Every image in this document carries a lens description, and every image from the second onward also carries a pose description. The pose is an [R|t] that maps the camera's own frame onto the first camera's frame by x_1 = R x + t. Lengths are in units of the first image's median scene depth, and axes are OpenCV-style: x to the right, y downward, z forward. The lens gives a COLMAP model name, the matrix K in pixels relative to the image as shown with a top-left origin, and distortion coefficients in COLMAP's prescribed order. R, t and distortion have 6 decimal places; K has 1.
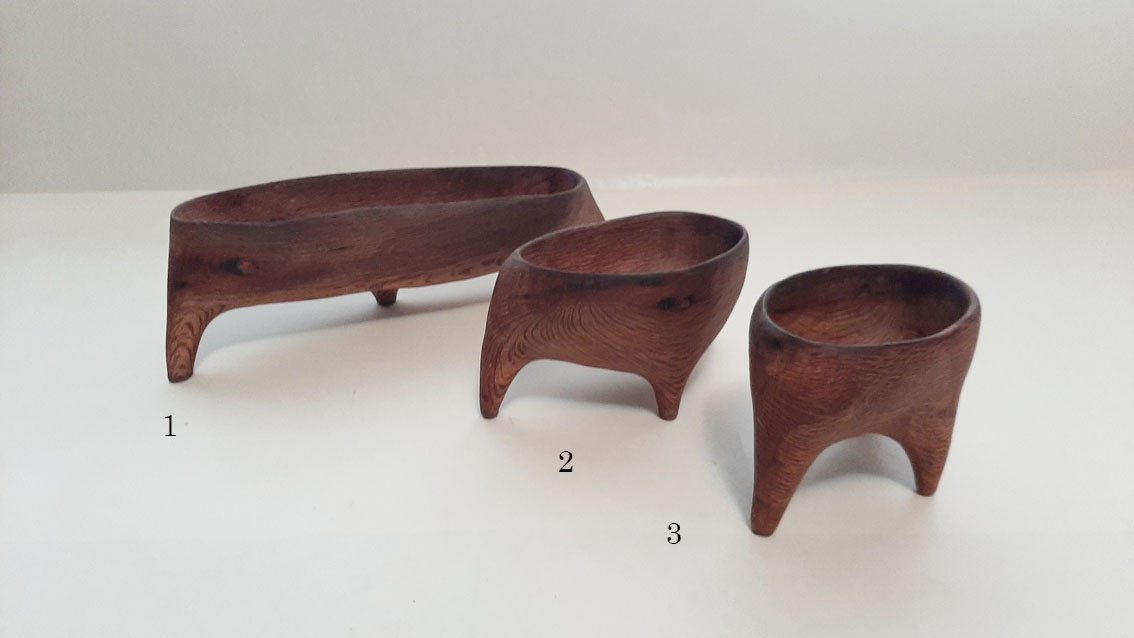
lens RADIAL K [[892.2, 0, 557.5], [0, 892.2, 324.6], [0, 0, 1]] dist [0.120646, -0.323732]
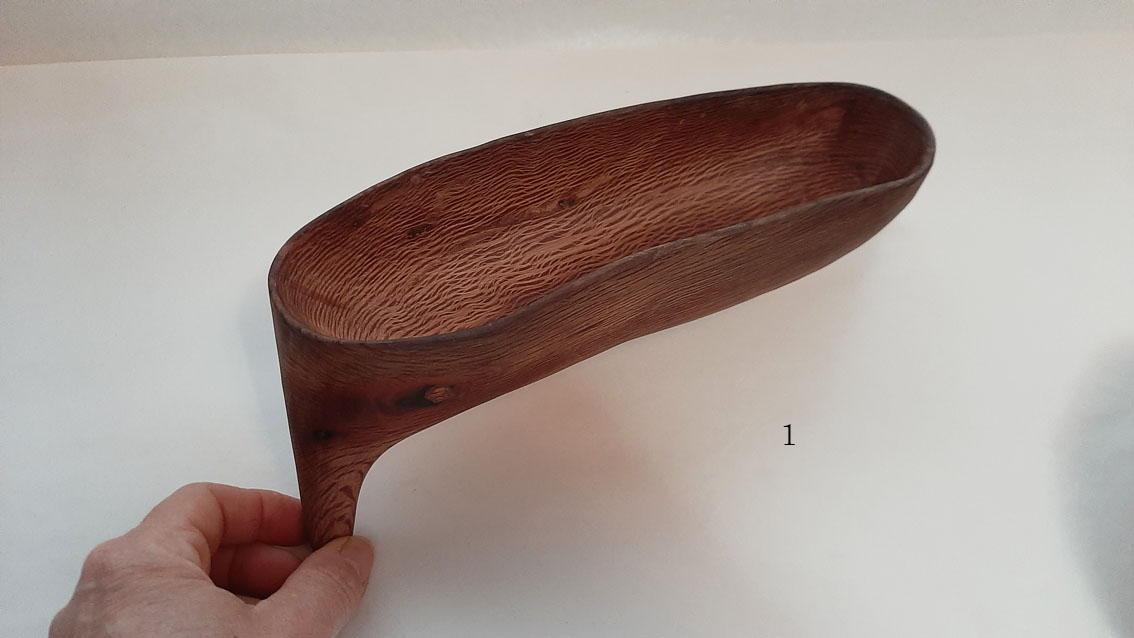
lens RADIAL K [[892.2, 0, 557.5], [0, 892.2, 324.6], [0, 0, 1]] dist [0.120646, -0.323732]
pose [[0.986321, -0.088628, 0.138982, -0.342918], [0.023355, 0.909786, 0.414420, -0.328427], [-0.163173, -0.405505, 0.899411, 0.499142]]
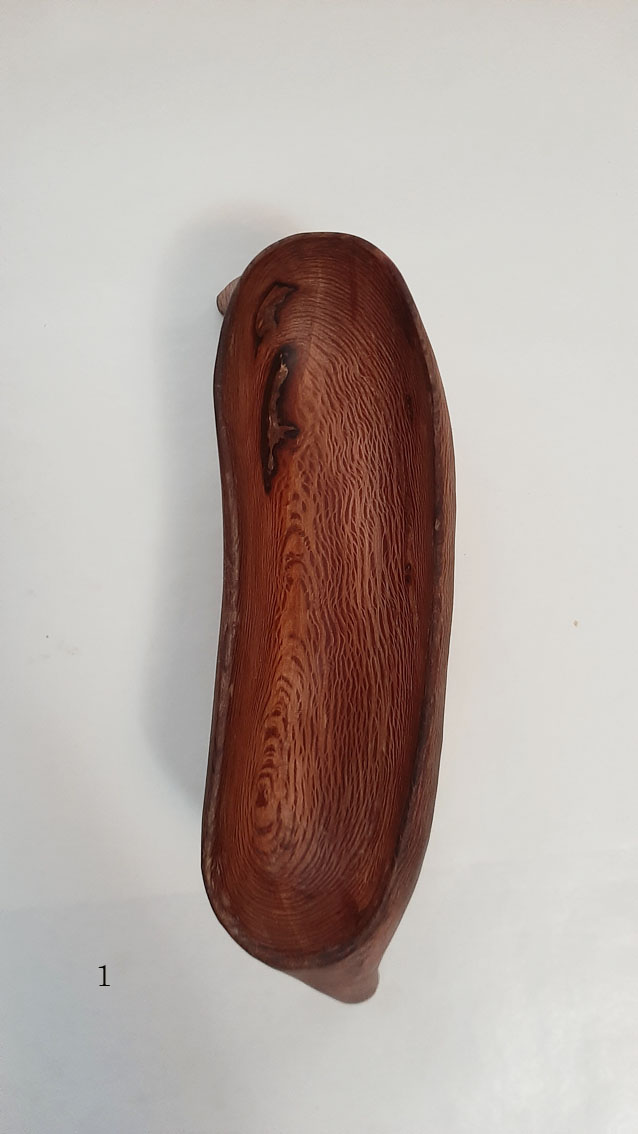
lens RADIAL K [[892.2, 0, 319.8], [0, 892.2, 561.5], [0, 0, 1]] dist [0.120646, -0.323732]
pose [[-0.304917, 0.948361, -0.087389, -0.164661], [-0.382180, -0.037798, 0.923314, -0.700363], [0.872332, 0.314933, 0.373970, 0.851886]]
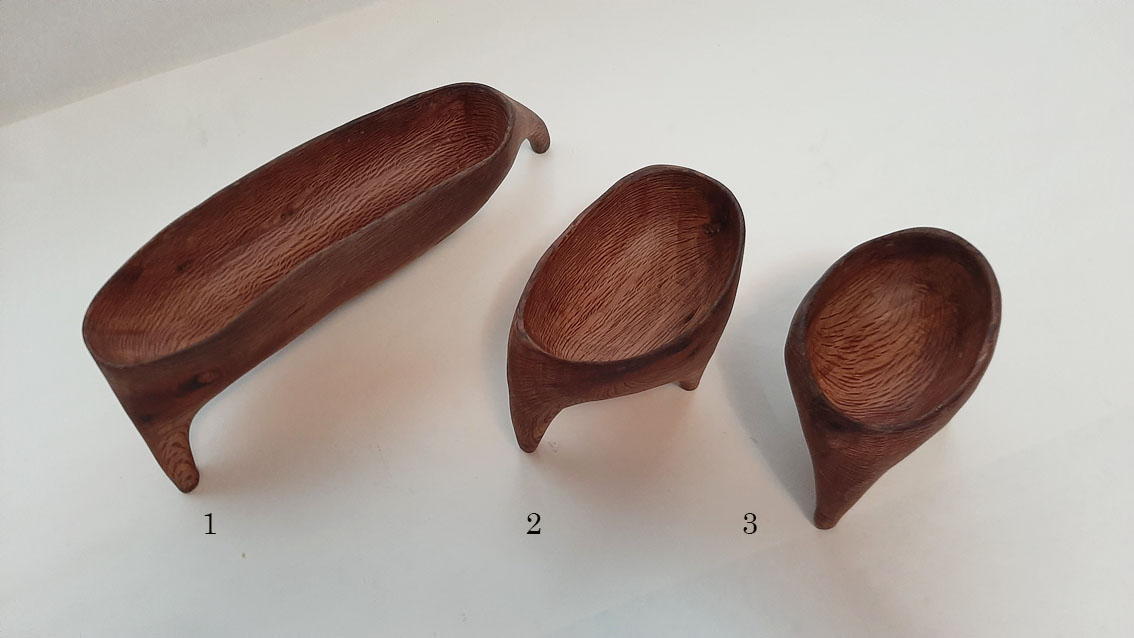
lens RADIAL K [[892.2, 0, 557.5], [0, 892.2, 324.6], [0, 0, 1]] dist [0.120646, -0.323732]
pose [[0.939016, -0.335174, 0.076859, -0.070409], [0.235787, 0.790268, 0.565580, -0.522491], [-0.250307, -0.512966, 0.821104, 0.205120]]
